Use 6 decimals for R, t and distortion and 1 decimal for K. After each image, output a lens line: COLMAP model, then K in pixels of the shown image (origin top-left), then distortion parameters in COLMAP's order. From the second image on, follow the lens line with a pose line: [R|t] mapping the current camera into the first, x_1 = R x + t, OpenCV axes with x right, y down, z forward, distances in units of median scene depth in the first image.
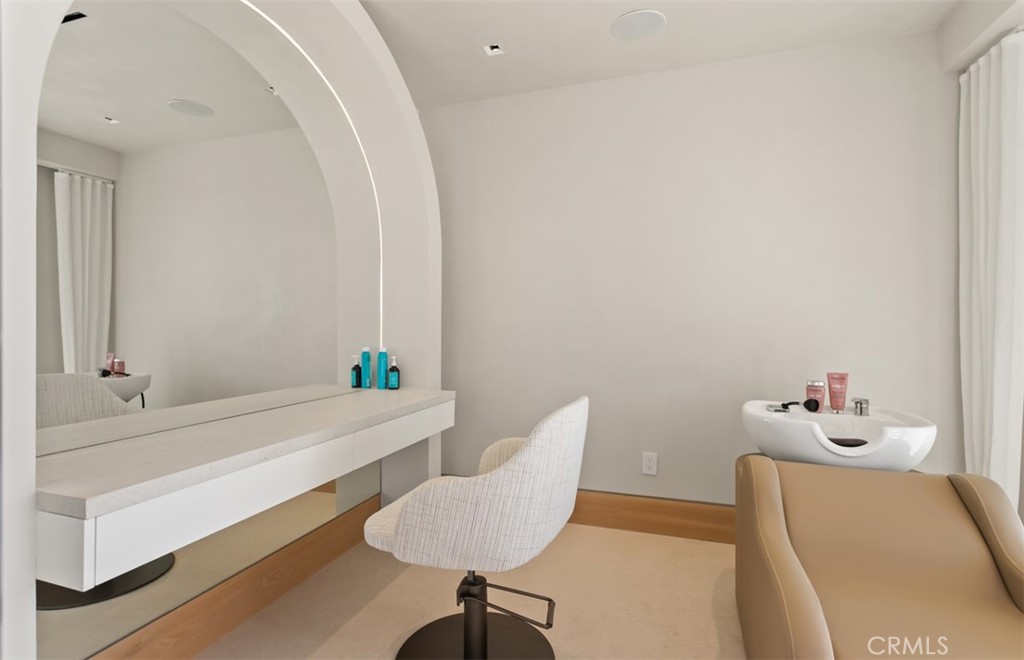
lens RADIAL K [[487.1, 0, 525.0], [0, 487.1, 327.0], [0, 0, 1]] dist [0.006554, 0.000145]
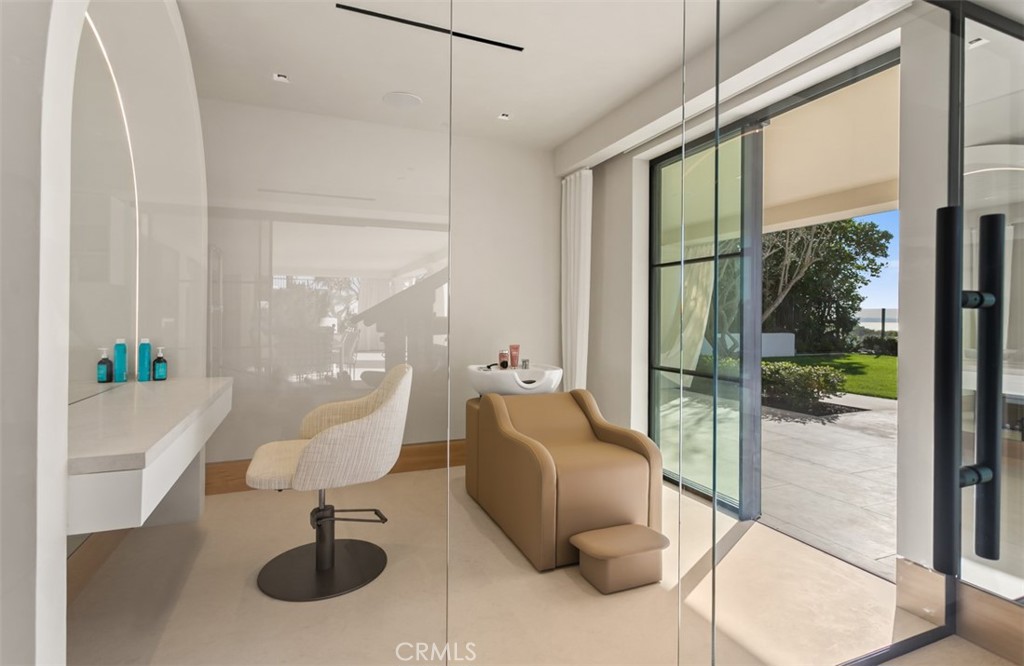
lens RADIAL K [[508.2, 0, 513.8], [0, 508.2, 316.6], [0, 0, 1]] dist [0.002001, -0.000007]
pose [[0.750483, 0.001393, 0.660889, -0.510873], [-0.000486, 0.999999, -0.001556, -0.001055], [-0.660890, 0.000846, 0.750482, -0.307602]]
